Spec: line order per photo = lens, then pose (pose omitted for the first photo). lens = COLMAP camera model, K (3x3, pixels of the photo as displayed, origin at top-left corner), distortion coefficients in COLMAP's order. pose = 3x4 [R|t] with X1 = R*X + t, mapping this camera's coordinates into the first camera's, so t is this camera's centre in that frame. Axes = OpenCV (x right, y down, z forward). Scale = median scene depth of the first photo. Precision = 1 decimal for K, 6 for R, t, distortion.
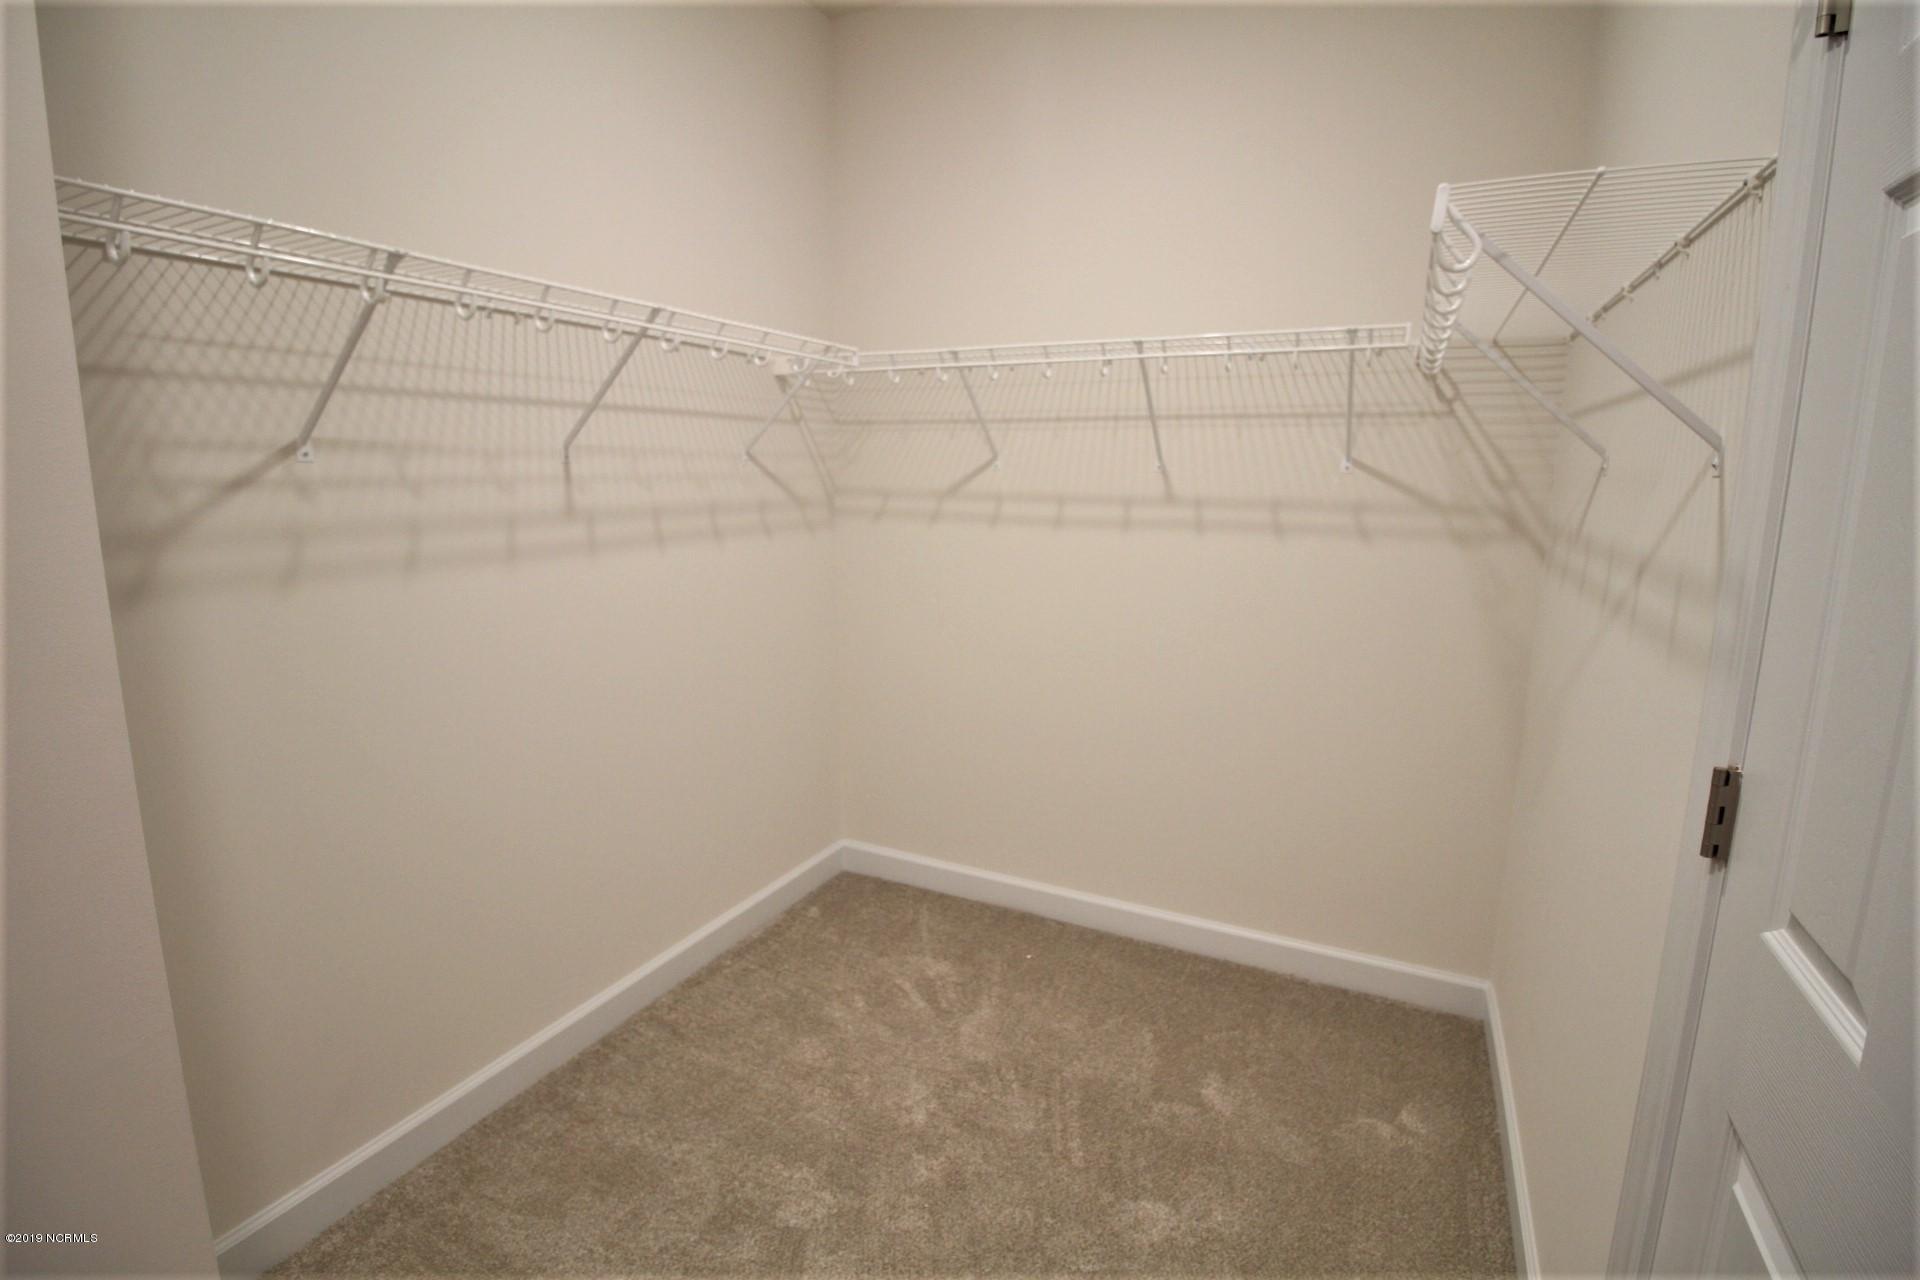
lens RADIAL K [[891.3, 0, 964.1], [0, 891.3, 626.6], [0, 0, 1]] dist [-0.001148, -0.012130]
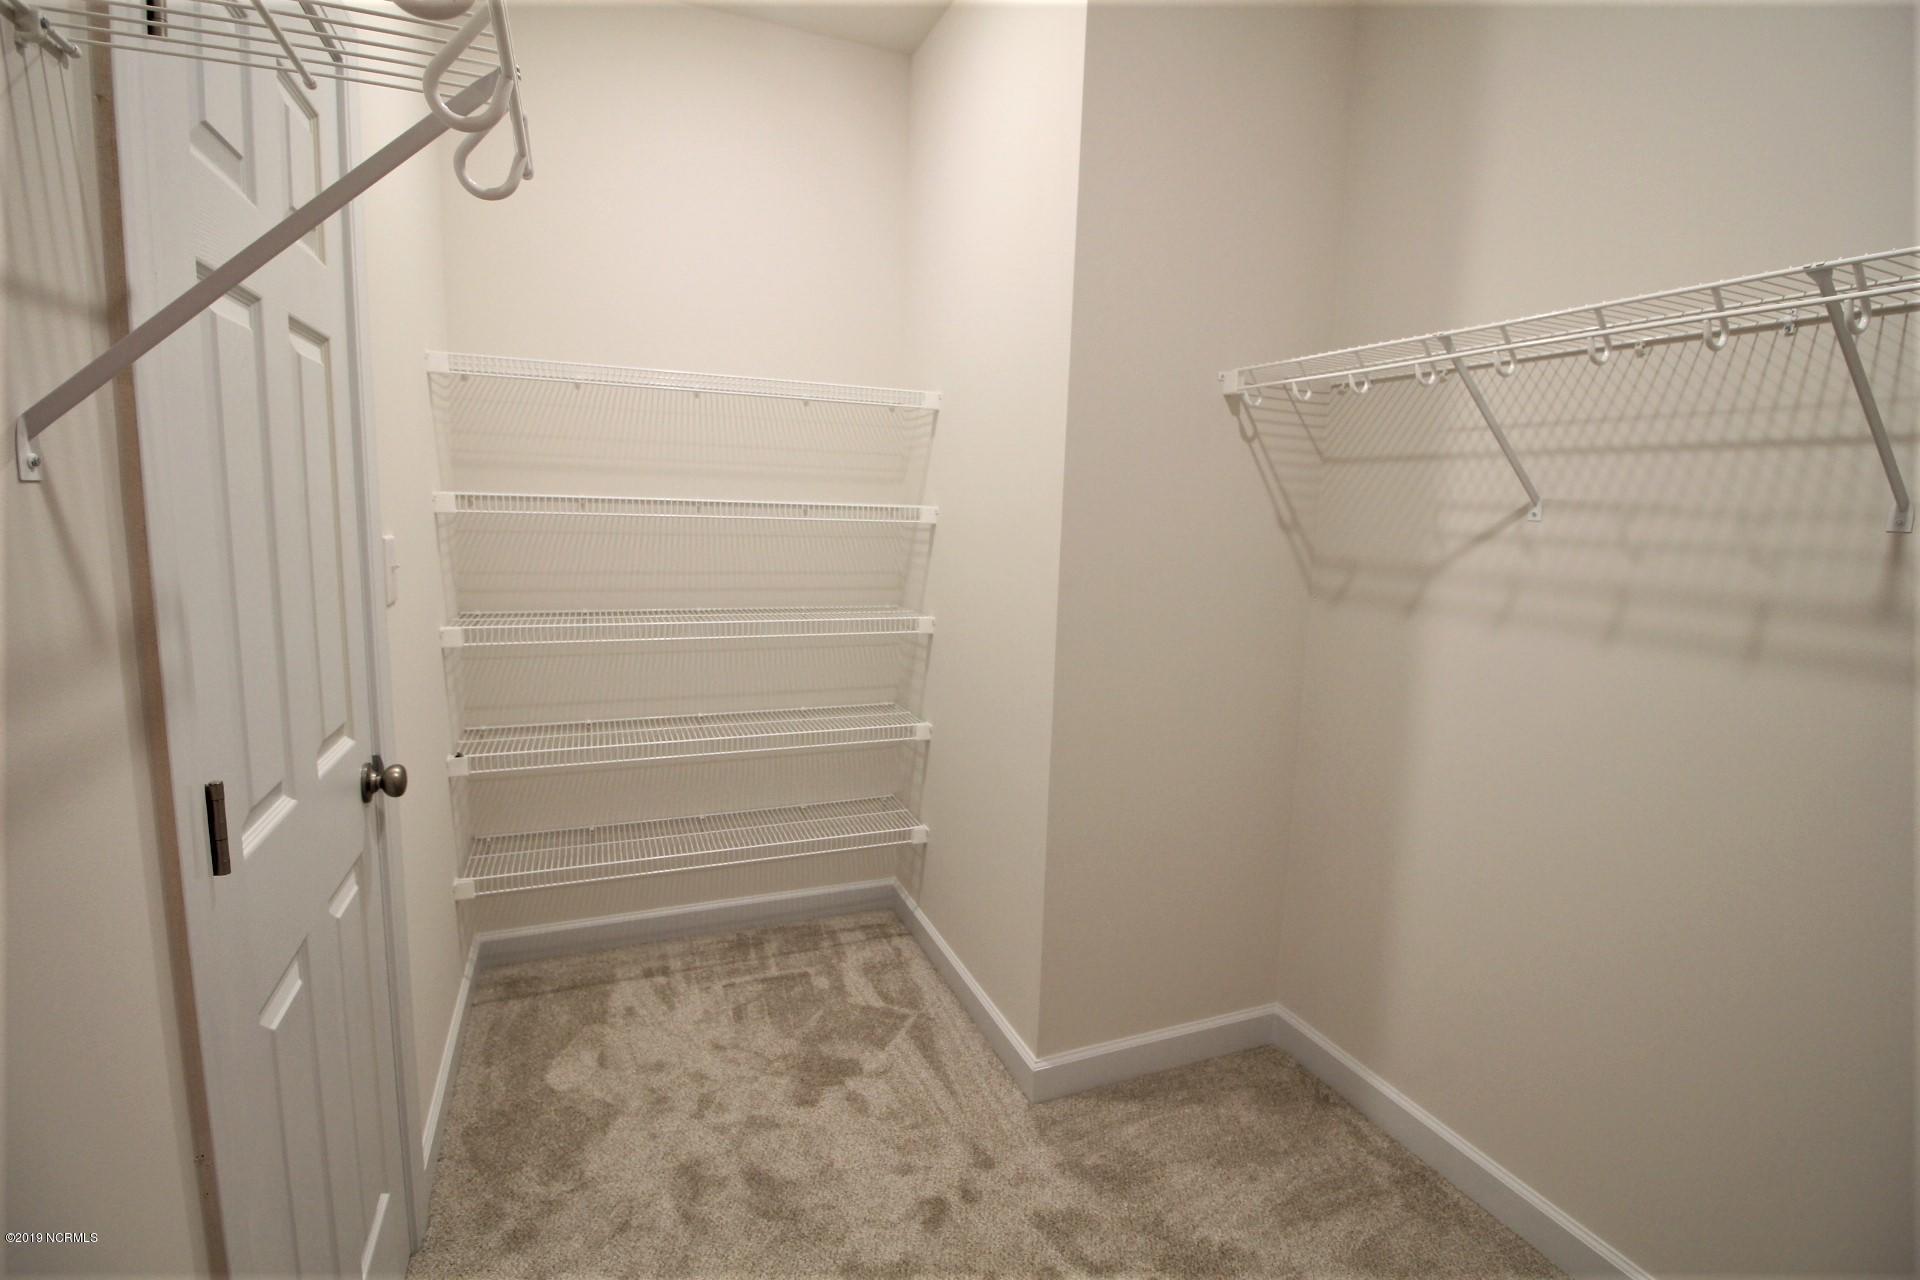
lens RADIAL K [[891.3, 0, 964.1], [0, 891.3, 626.6], [0, 0, 1]] dist [-0.001148, -0.012130]
pose [[-0.665595, 0.084128, -0.741556, 0.577186], [-0.155716, 0.956103, 0.248232, -0.224548], [0.729888, 0.280694, -0.623277, 1.209305]]
